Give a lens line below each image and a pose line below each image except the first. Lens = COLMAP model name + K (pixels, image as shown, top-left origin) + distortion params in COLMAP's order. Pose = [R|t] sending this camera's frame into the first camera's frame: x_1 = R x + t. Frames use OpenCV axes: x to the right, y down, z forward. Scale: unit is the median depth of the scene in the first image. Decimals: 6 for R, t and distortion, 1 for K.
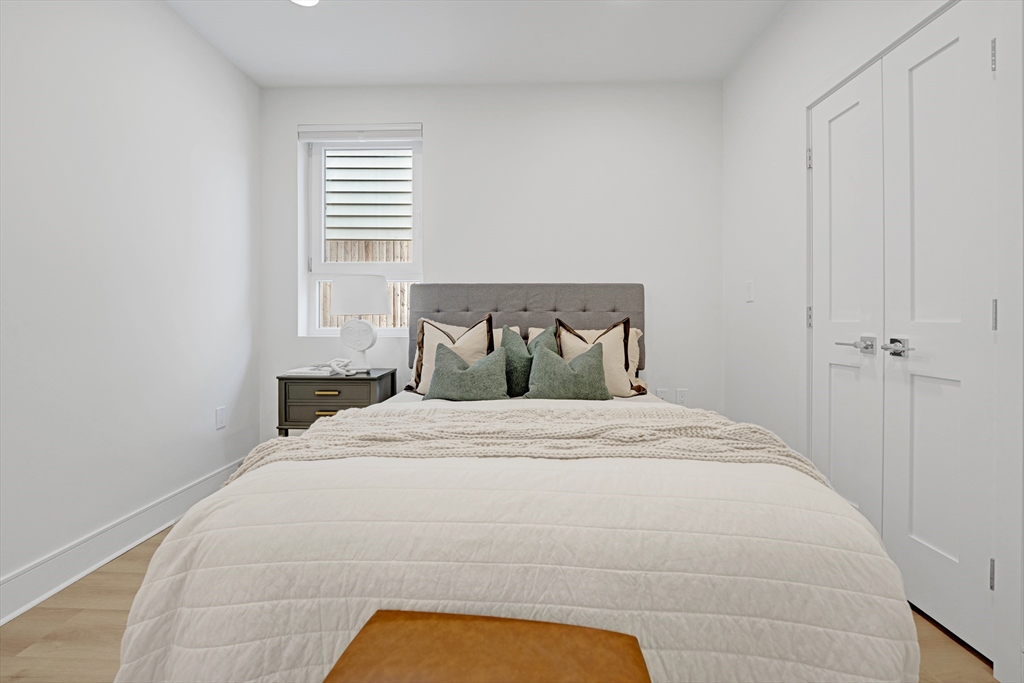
lens RADIAL K [[421.6, 0, 511.4], [0, 421.6, 324.1], [0, 0, 1]] dist [-0.008229, -0.000204]
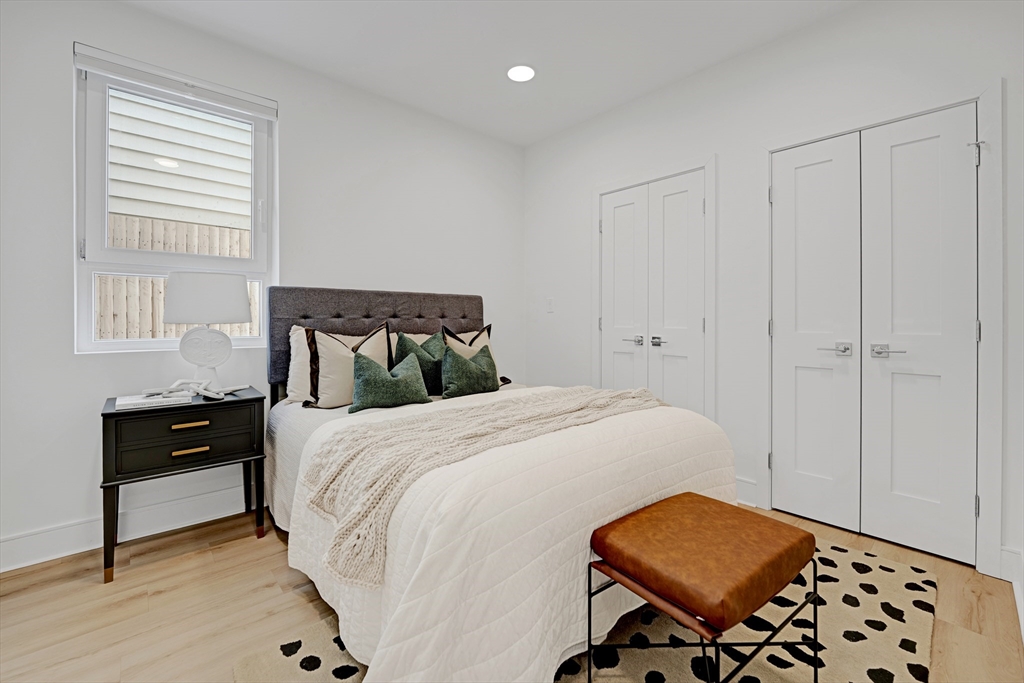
lens RADIAL K [[421.6, 0, 511.4], [0, 421.6, 324.1], [0, 0, 1]] dist [-0.008229, -0.000204]
pose [[0.730148, -0.008338, 0.683238, -0.539444], [0.003927, 0.999960, 0.008007, -0.025445], [-0.683277, -0.003164, 0.730152, 0.035678]]
